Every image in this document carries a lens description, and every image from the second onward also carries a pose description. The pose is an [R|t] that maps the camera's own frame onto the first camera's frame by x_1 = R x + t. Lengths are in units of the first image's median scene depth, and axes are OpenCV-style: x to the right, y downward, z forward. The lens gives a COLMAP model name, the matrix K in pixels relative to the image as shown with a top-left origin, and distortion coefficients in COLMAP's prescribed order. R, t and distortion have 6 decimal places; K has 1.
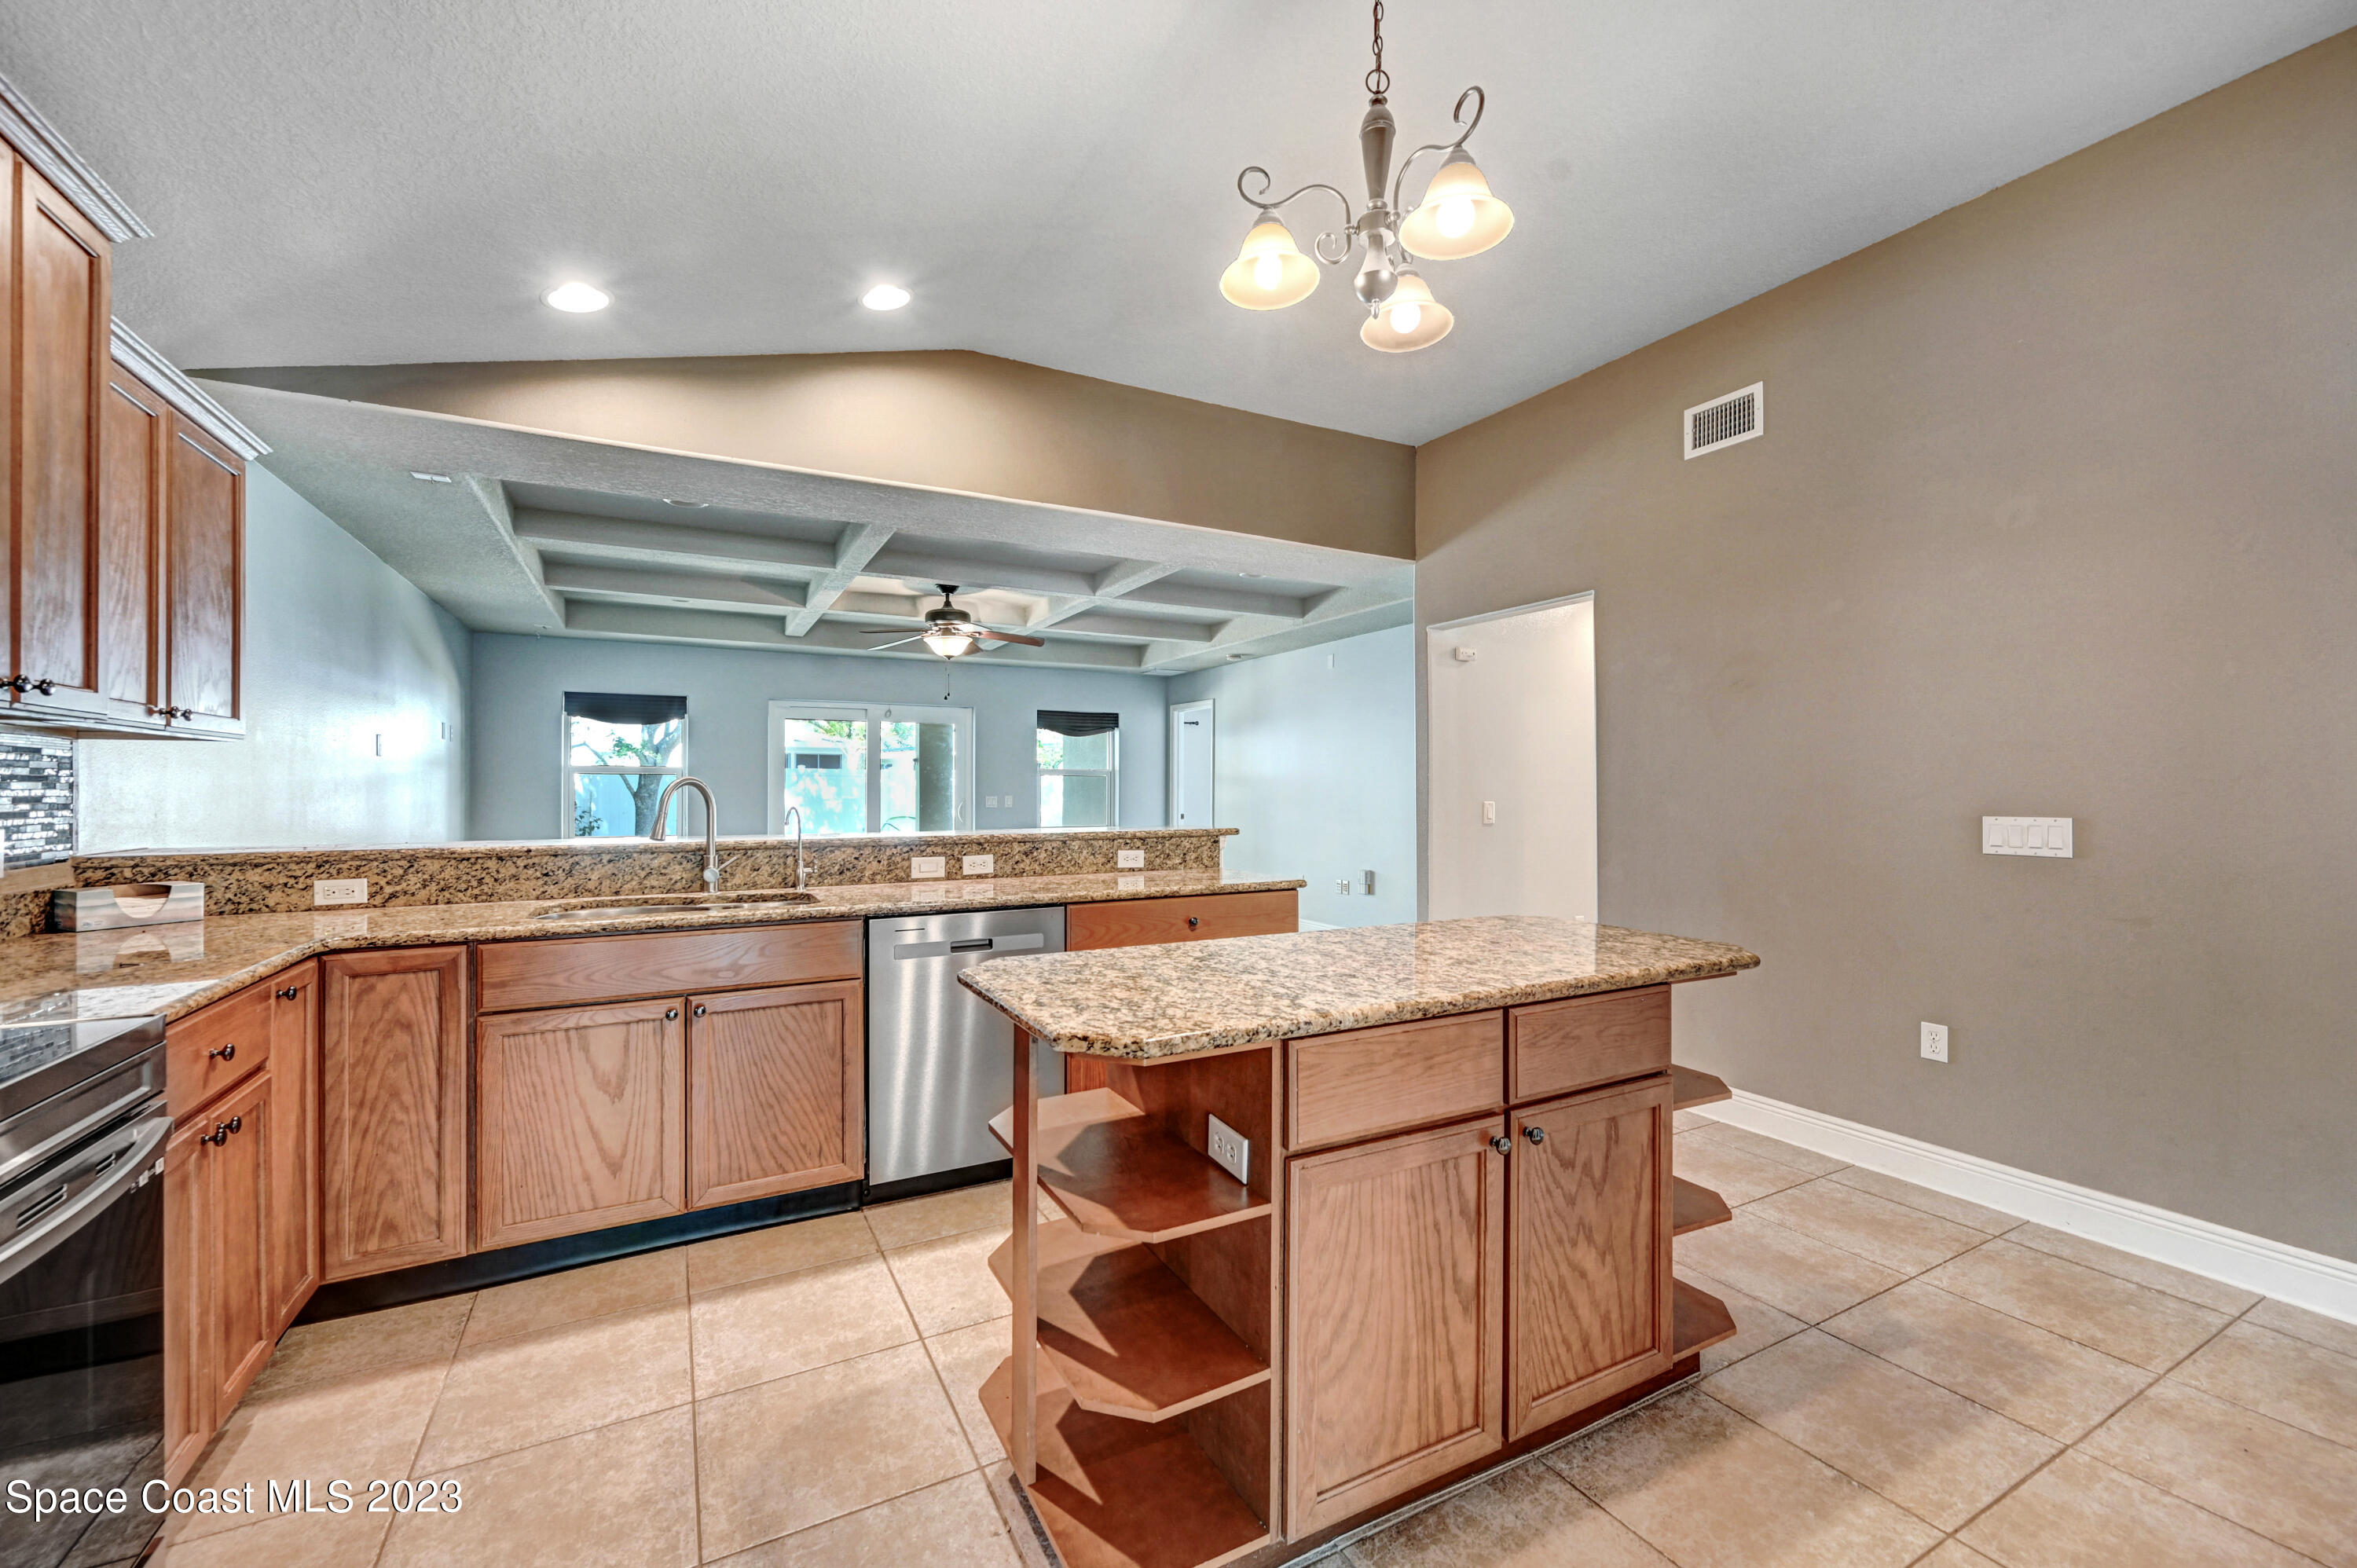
lens RADIAL K [[950.1, 0, 1175.7], [0, 950.1, 777.0], [0, 0, 1]] dist [-0.005766, 0.000789]
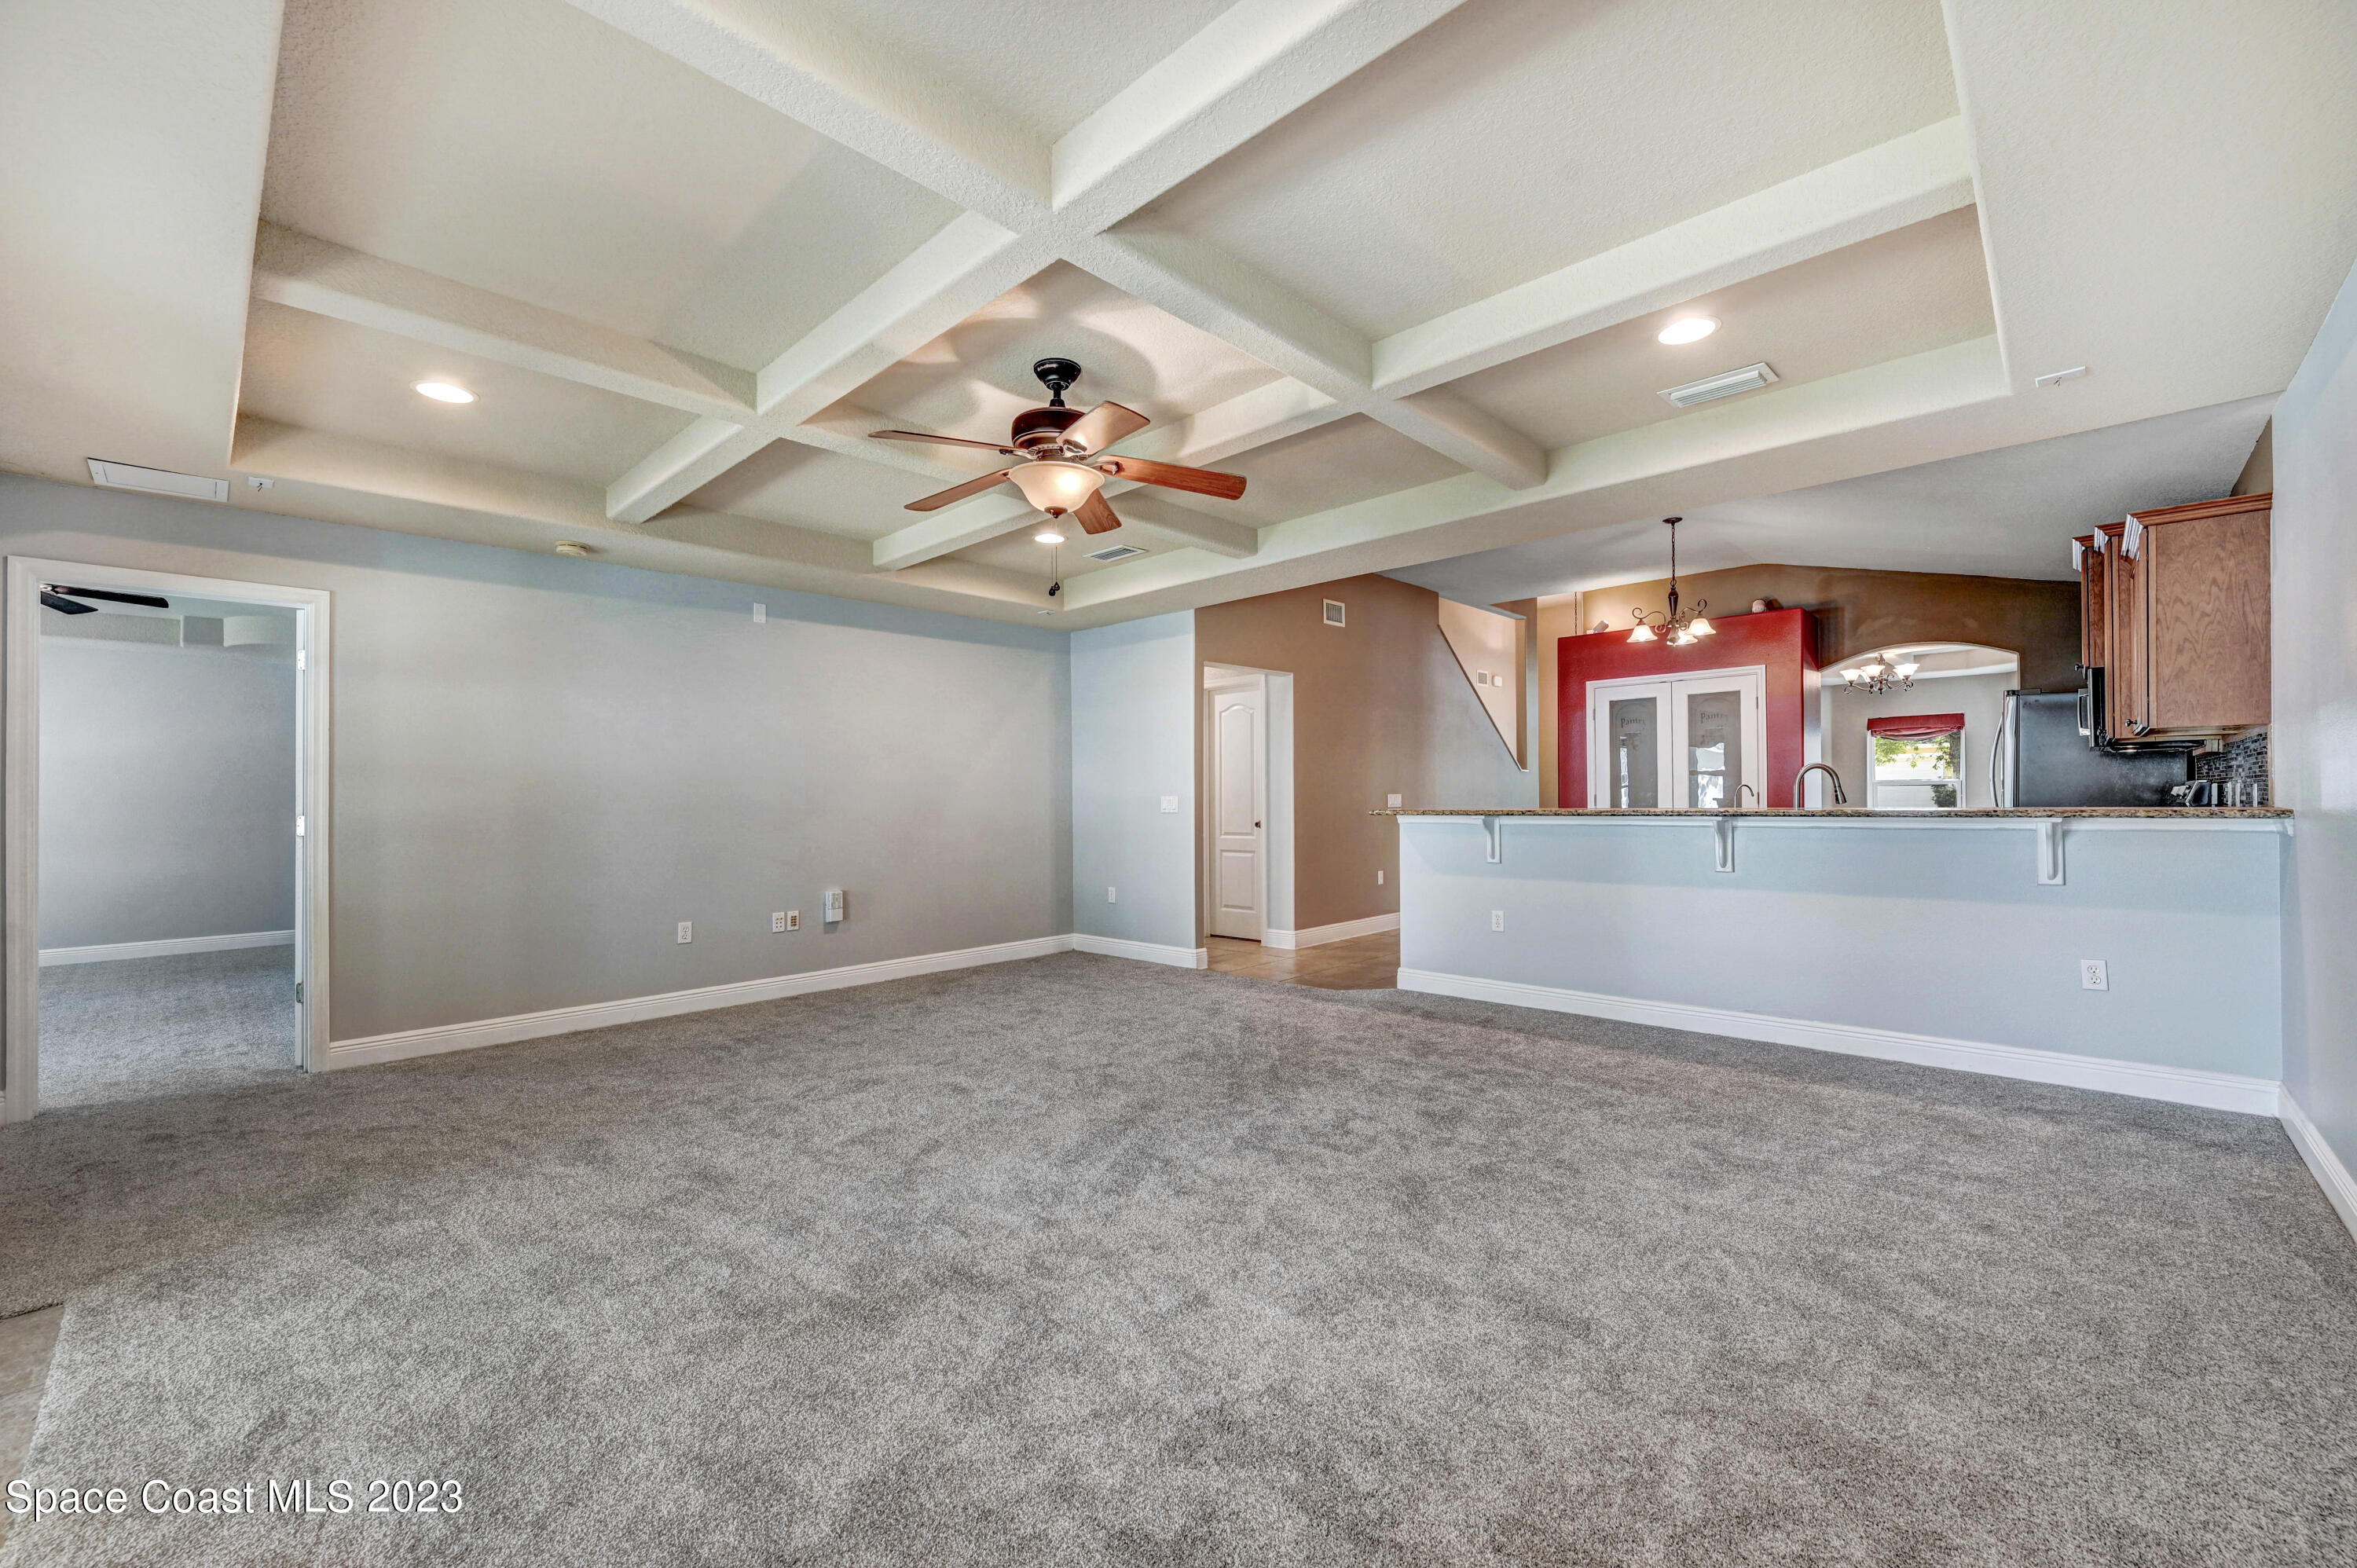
lens RADIAL K [[950.1, 0, 1177.3], [0, 950.1, 799.0], [0, 0, 1]] dist [-0.005766, 0.000789]
pose [[-0.312167, 0.003055, 0.950022, -1.450551], [0.002746, 0.999994, -0.002313, 0.051046], [-0.950023, 0.001887, -0.312173, 2.159625]]
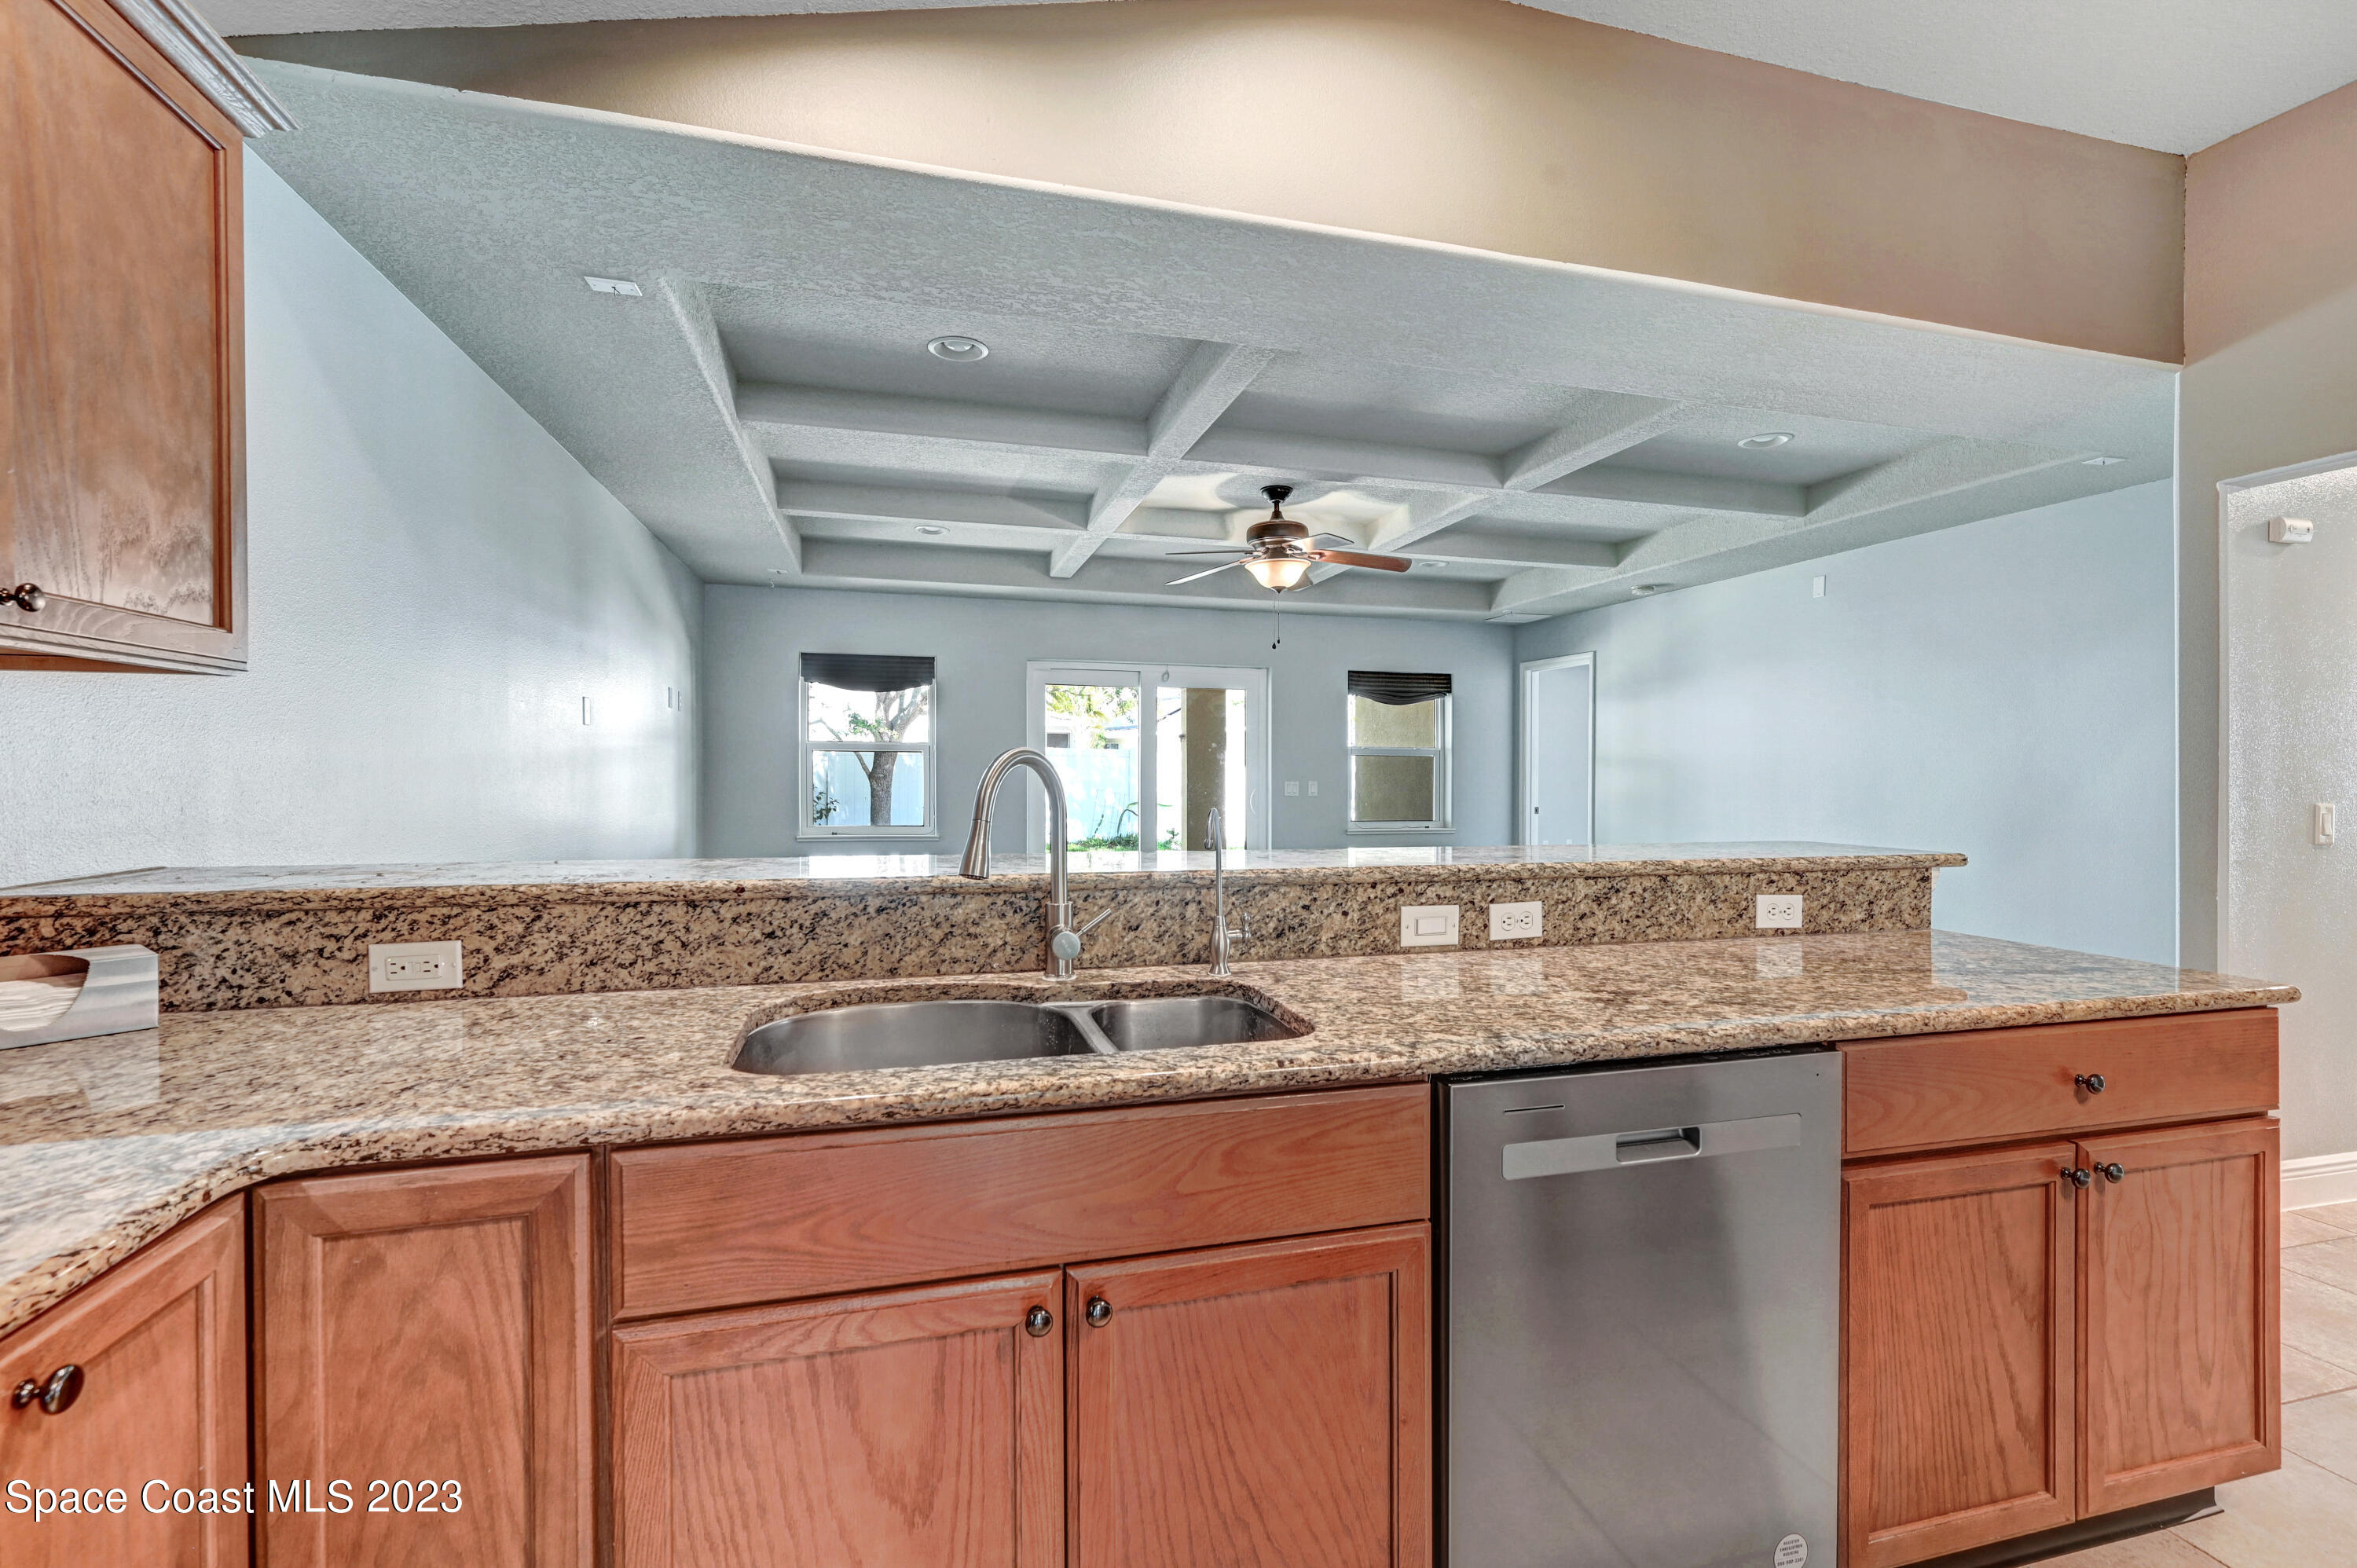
lens RADIAL K [[1027.2, 0, 1173.1], [0, 1027.2, 788.4], [0, 0, 1]] dist [-0.002358, 0.000371]
pose [[0.974577, 0.010720, -0.223797, -0.280083], [-0.004231, 0.999557, 0.029452, 0.004277], [0.224013, -0.027756, 0.974191, 0.434516]]
